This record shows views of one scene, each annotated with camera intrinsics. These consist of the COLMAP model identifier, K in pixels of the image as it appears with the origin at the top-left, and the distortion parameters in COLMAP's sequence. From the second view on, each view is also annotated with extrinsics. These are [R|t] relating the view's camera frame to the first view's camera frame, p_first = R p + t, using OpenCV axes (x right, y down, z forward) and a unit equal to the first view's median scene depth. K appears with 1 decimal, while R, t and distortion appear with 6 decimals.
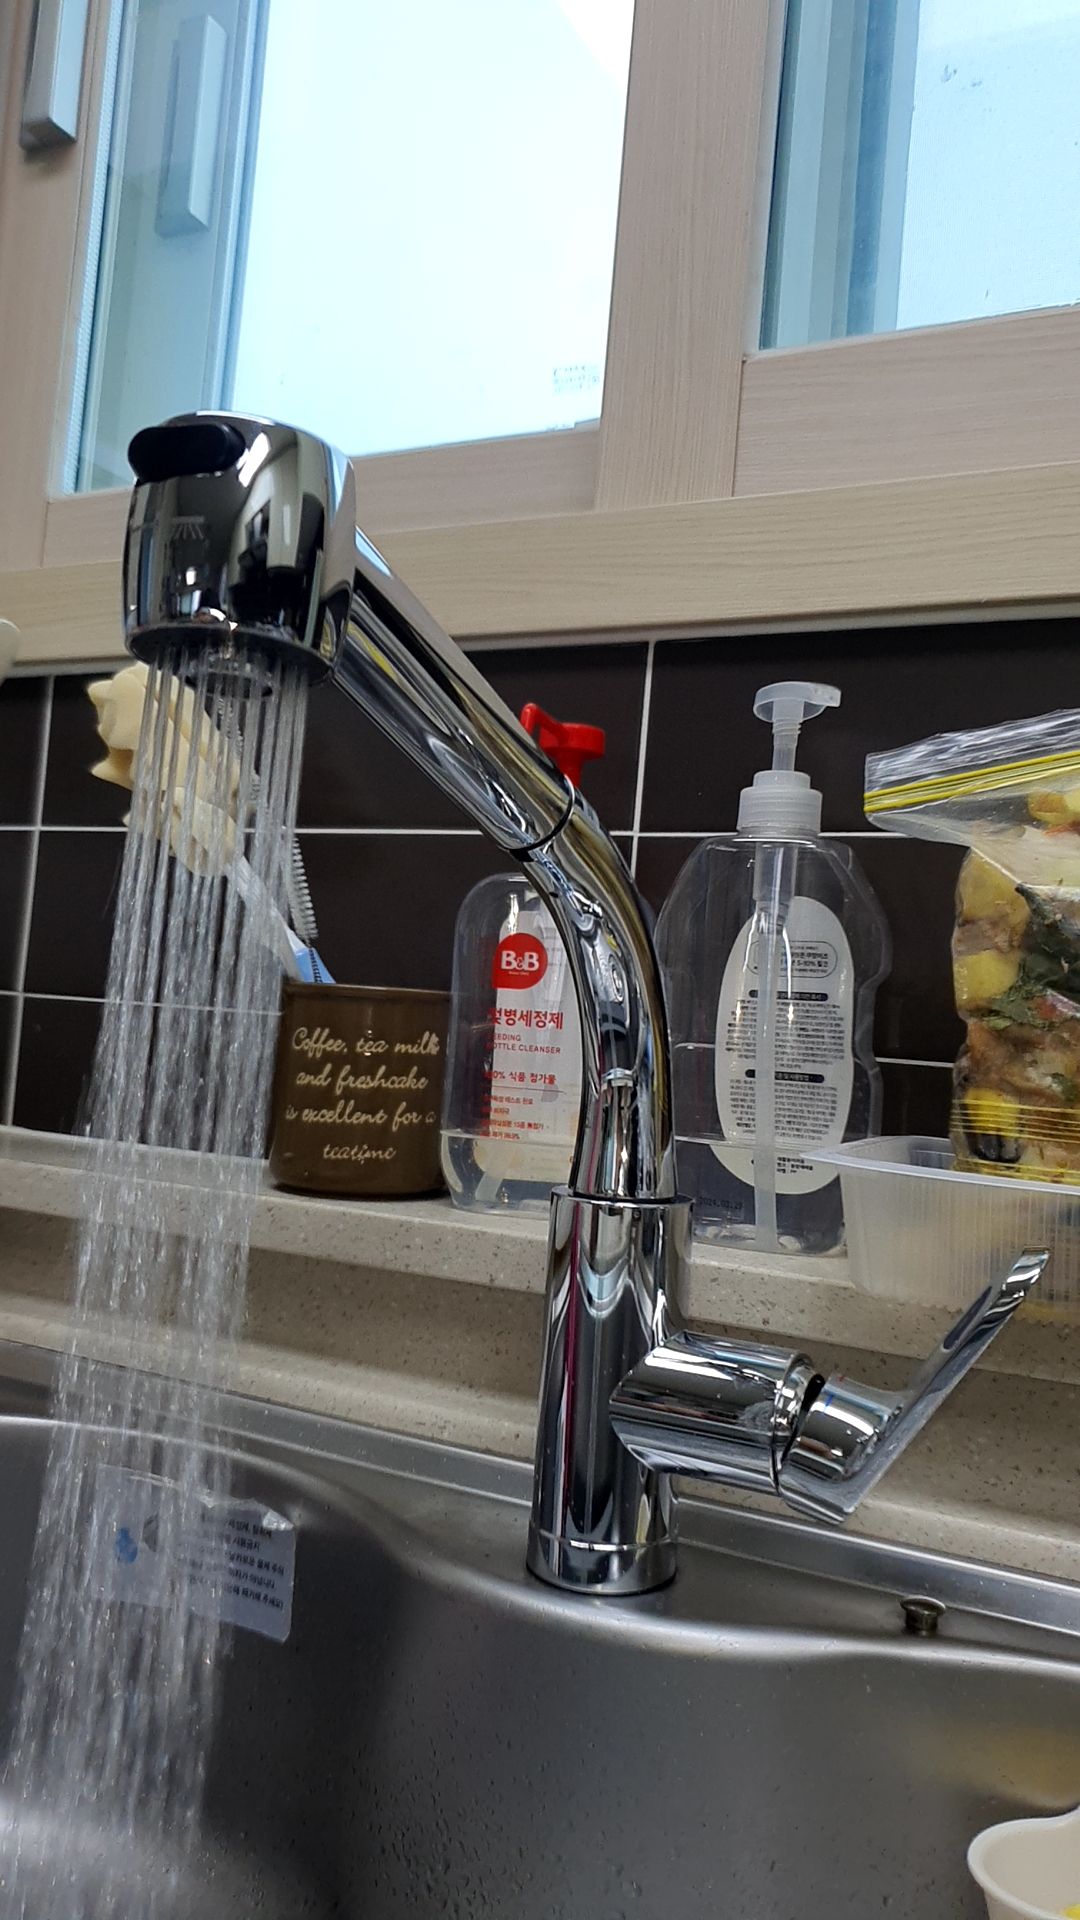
lens RADIAL K [[1407.5, 0, 540.0], [0, 1407.5, 960.0], [0, 0, 1]] dist [0.146243, -0.584406]
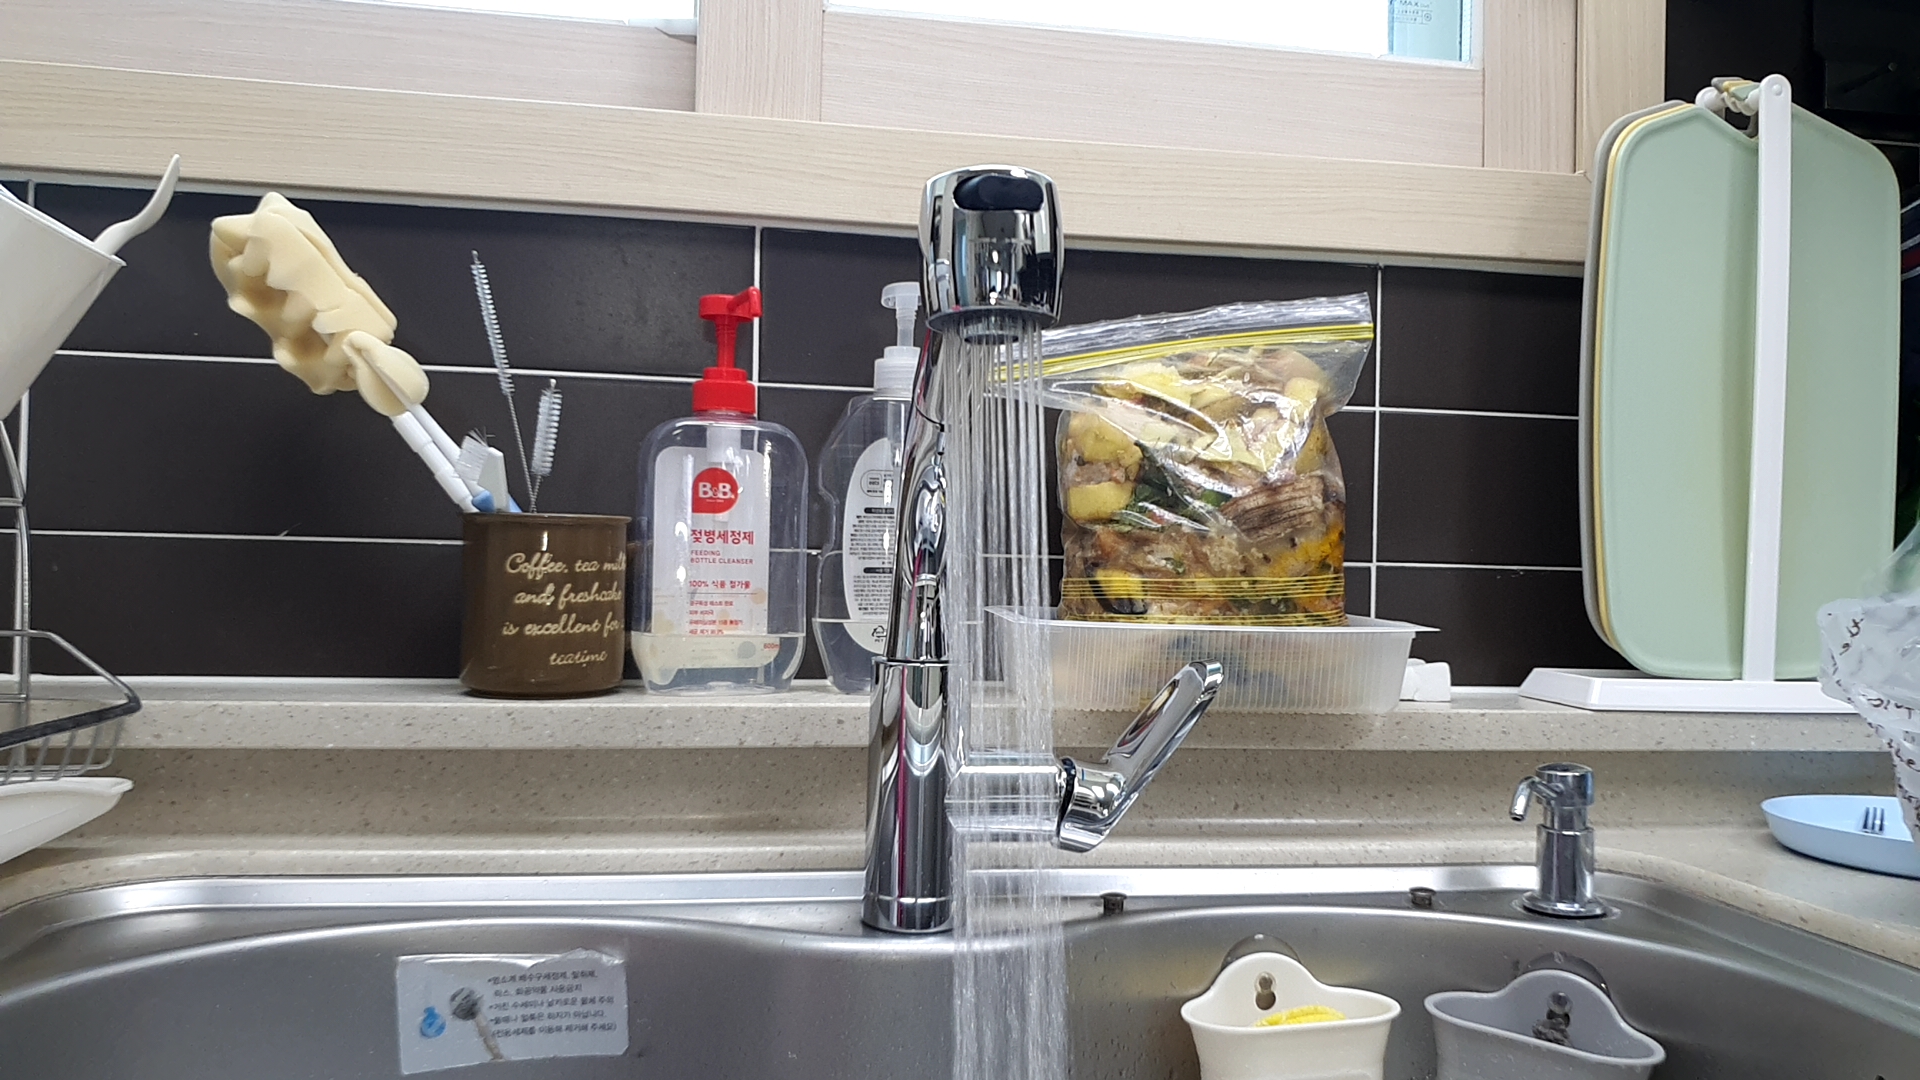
lens RADIAL K [[1407.5, 0, 960.0], [0, 1407.5, 540.0], [0, 0, 1]] dist [0.146243, -0.584406]
pose [[0.814153, -0.045238, 0.578886, -0.558615], [0.008467, 0.997779, 0.066065, -0.036245], [-0.580589, -0.048886, 0.812728, -0.132790]]
